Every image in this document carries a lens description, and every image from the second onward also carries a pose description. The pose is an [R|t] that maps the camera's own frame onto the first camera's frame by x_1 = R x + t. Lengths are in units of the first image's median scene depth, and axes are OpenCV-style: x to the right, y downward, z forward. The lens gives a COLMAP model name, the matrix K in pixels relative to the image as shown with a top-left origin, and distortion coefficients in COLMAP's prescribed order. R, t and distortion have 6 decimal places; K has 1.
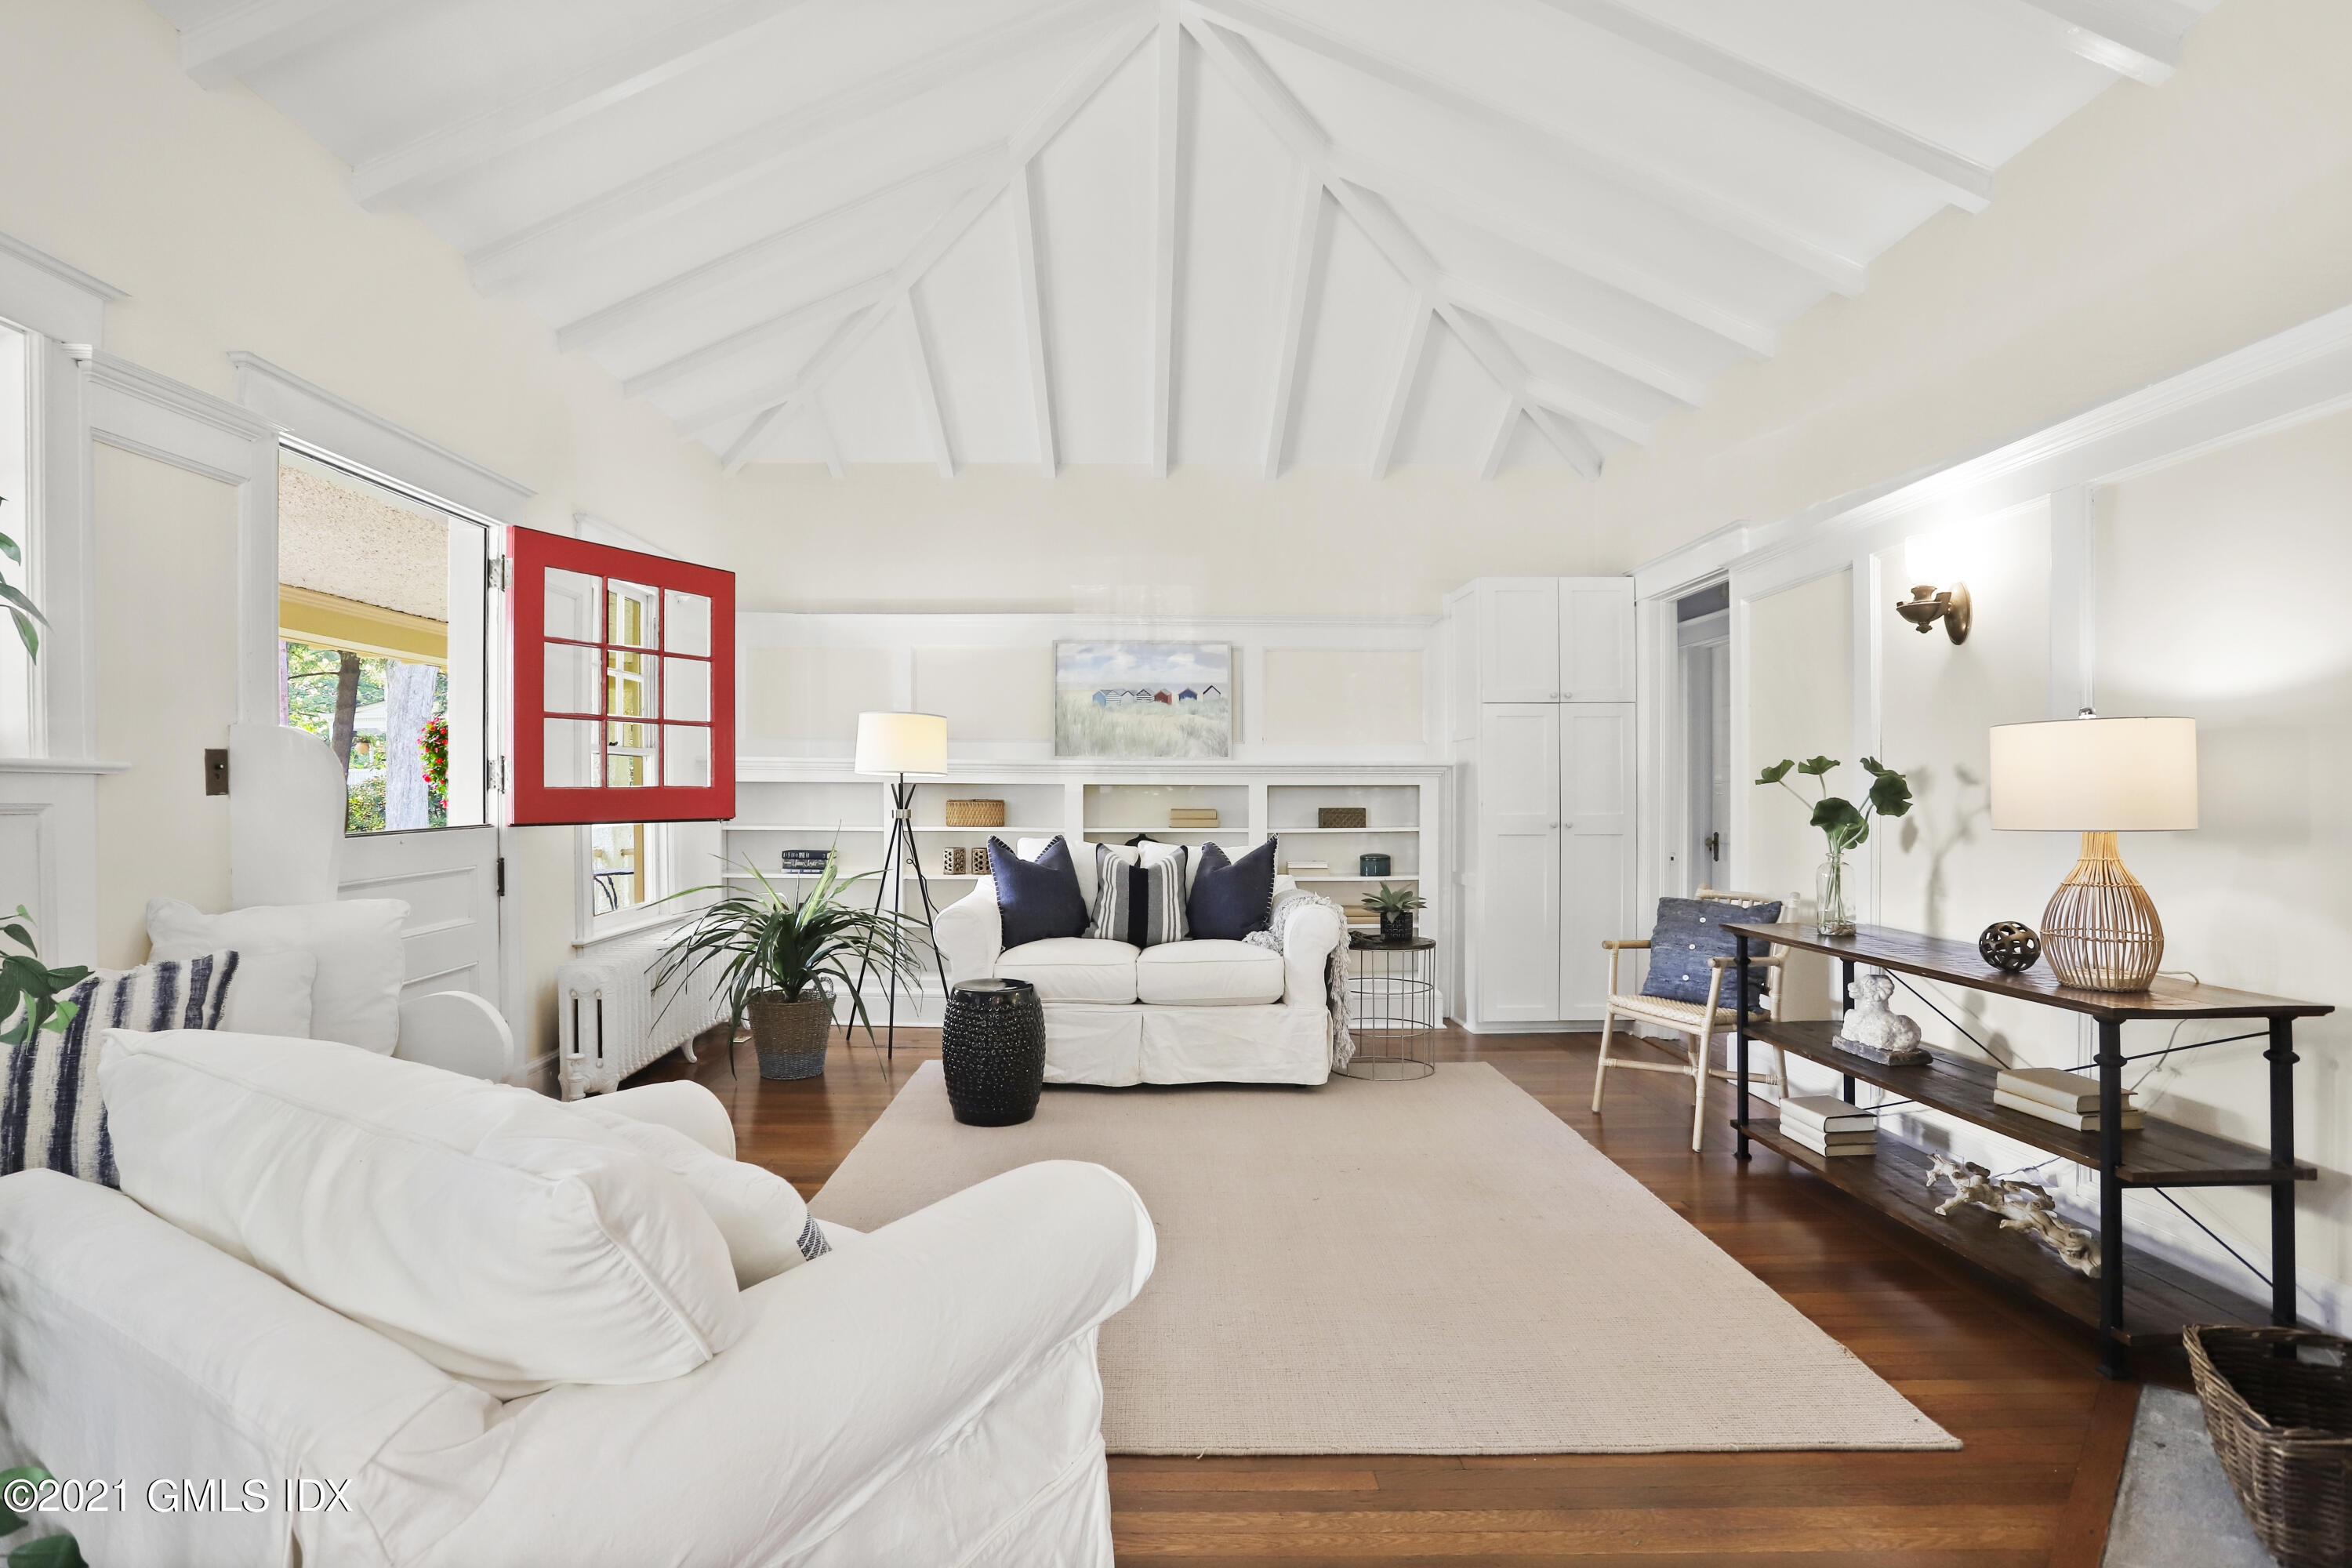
lens RADIAL K [[1136.5, 0, 1185.1], [0, 1136.5, 783.0], [0, 0, 1]] dist [-0.032742, 0.005890]
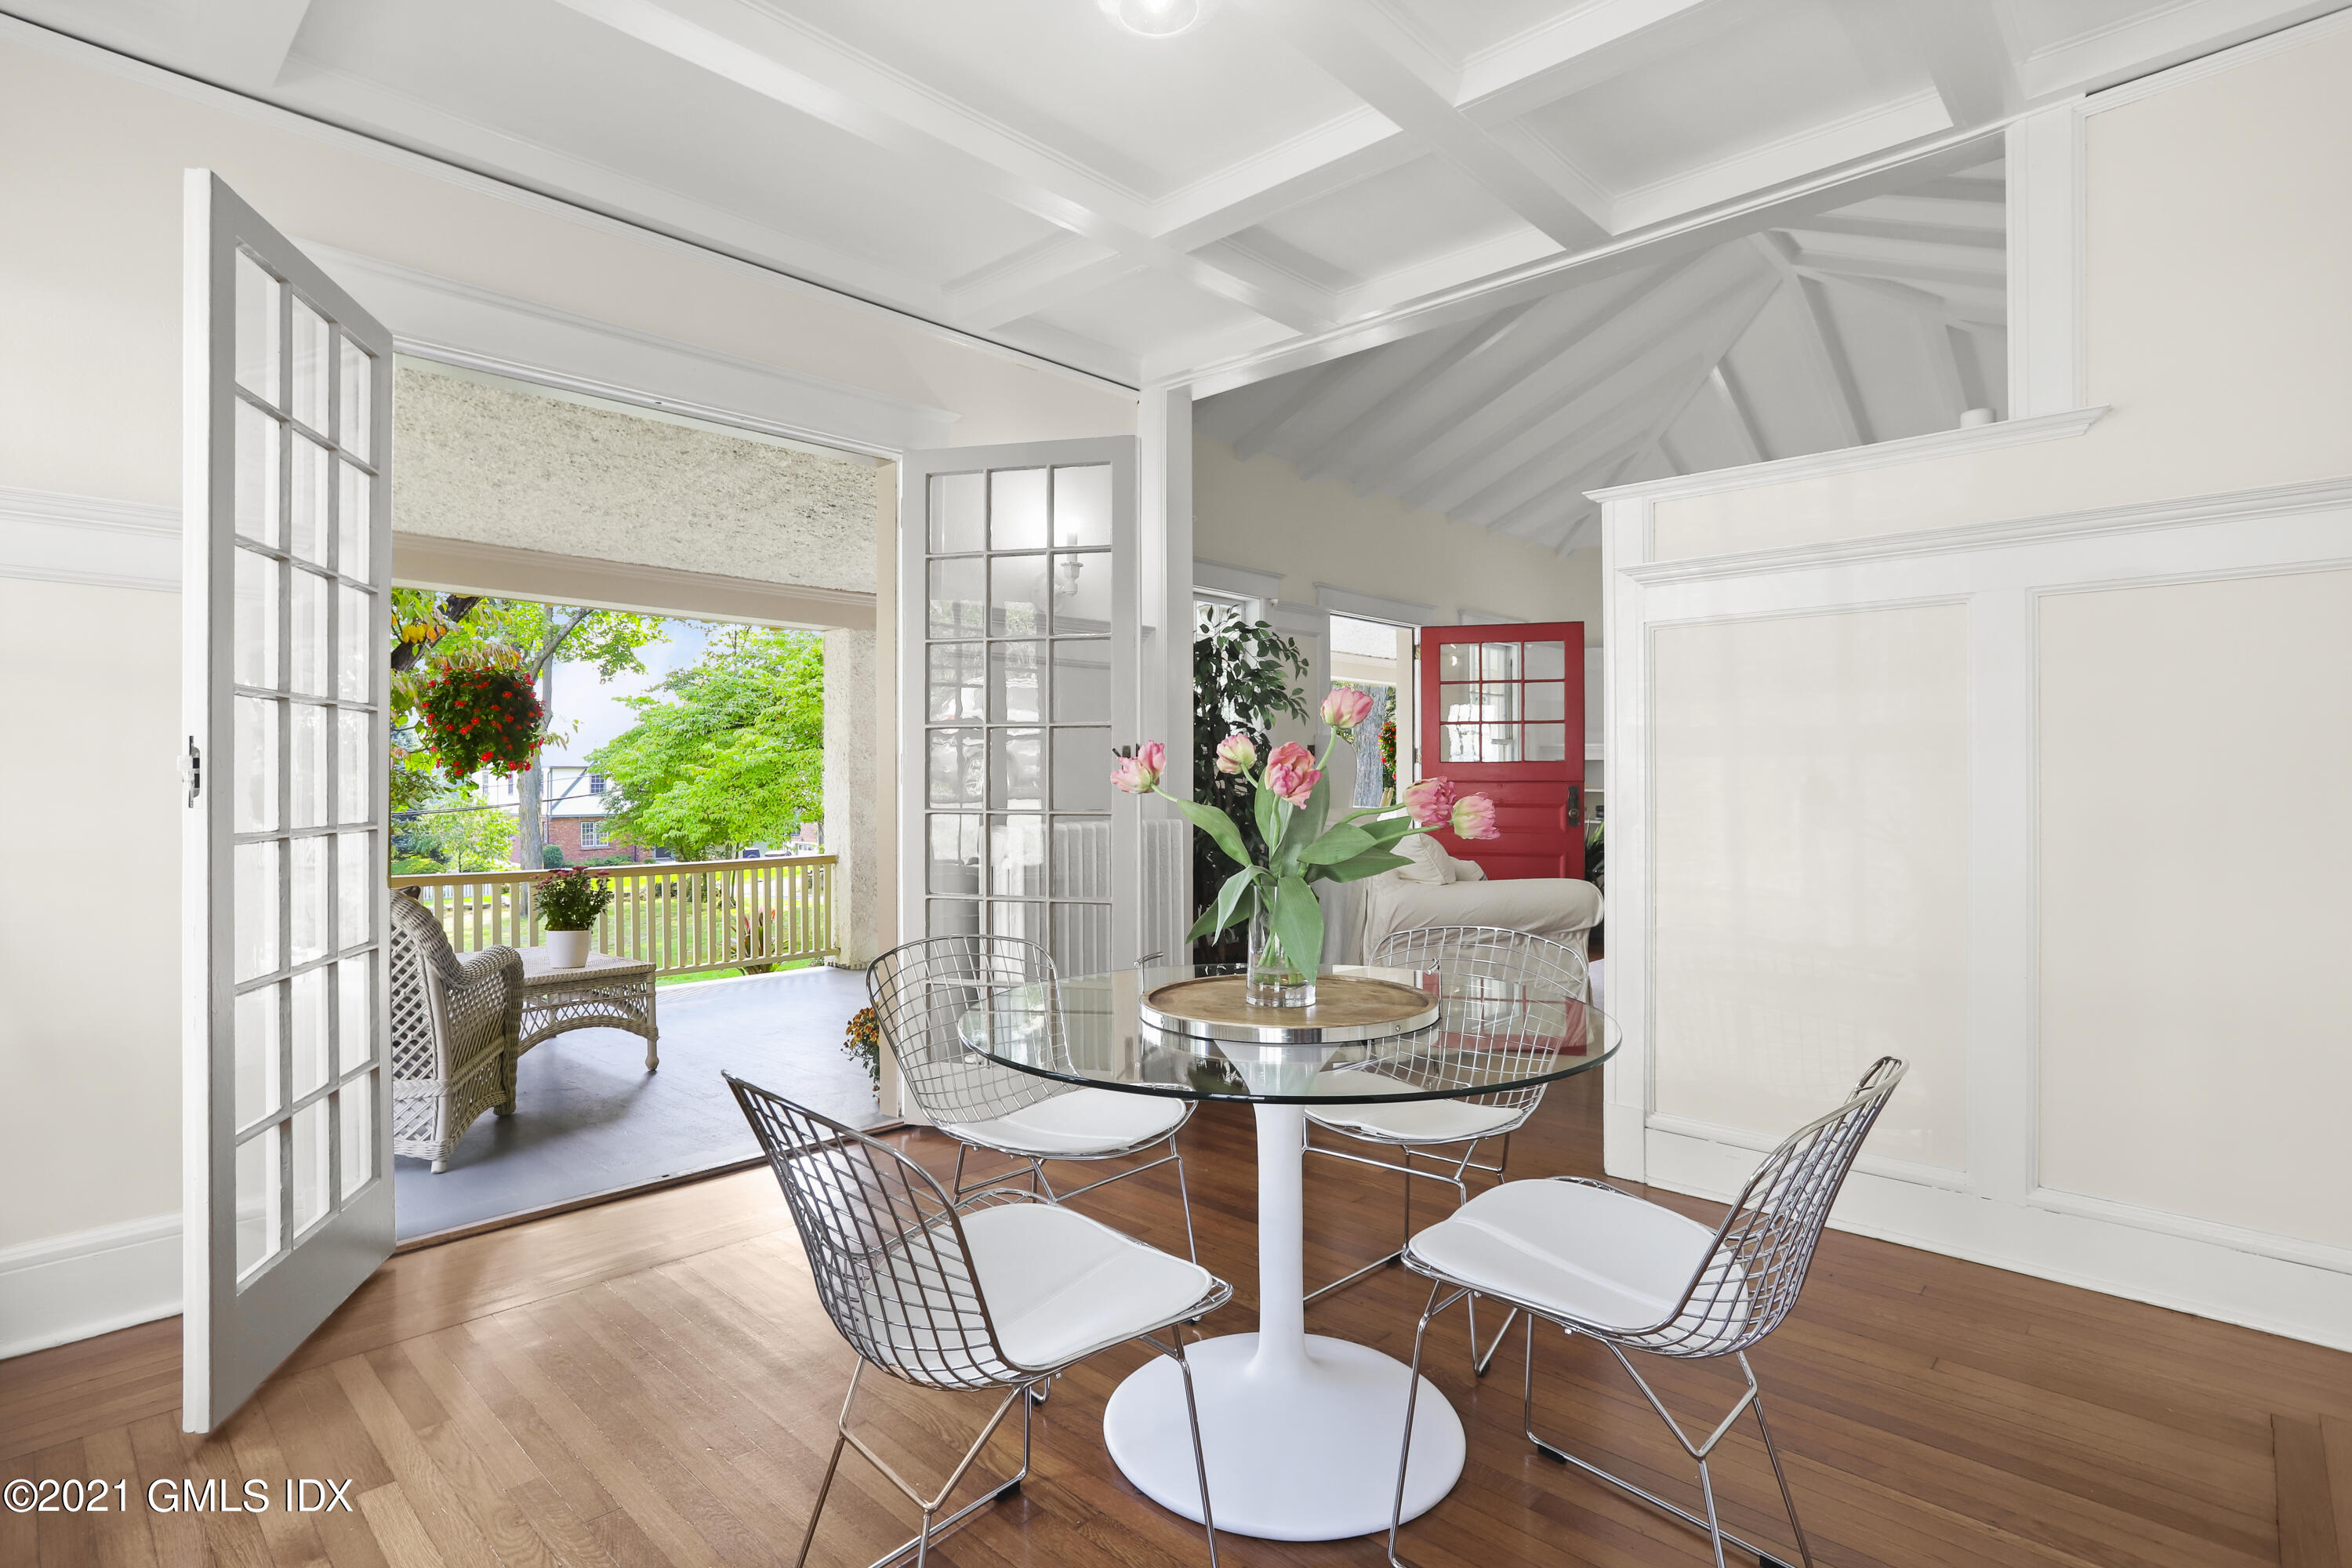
lens RADIAL K [[1136.5, 0, 1172.4], [0, 1136.5, 773.1], [0, 0, 1]] dist [-0.032742, 0.005890]
pose [[0.713010, 0.007558, -0.701113, 0.169924], [-0.000837, 0.999950, 0.009928, -0.003966], [0.701153, -0.006492, 0.712981, -0.255566]]
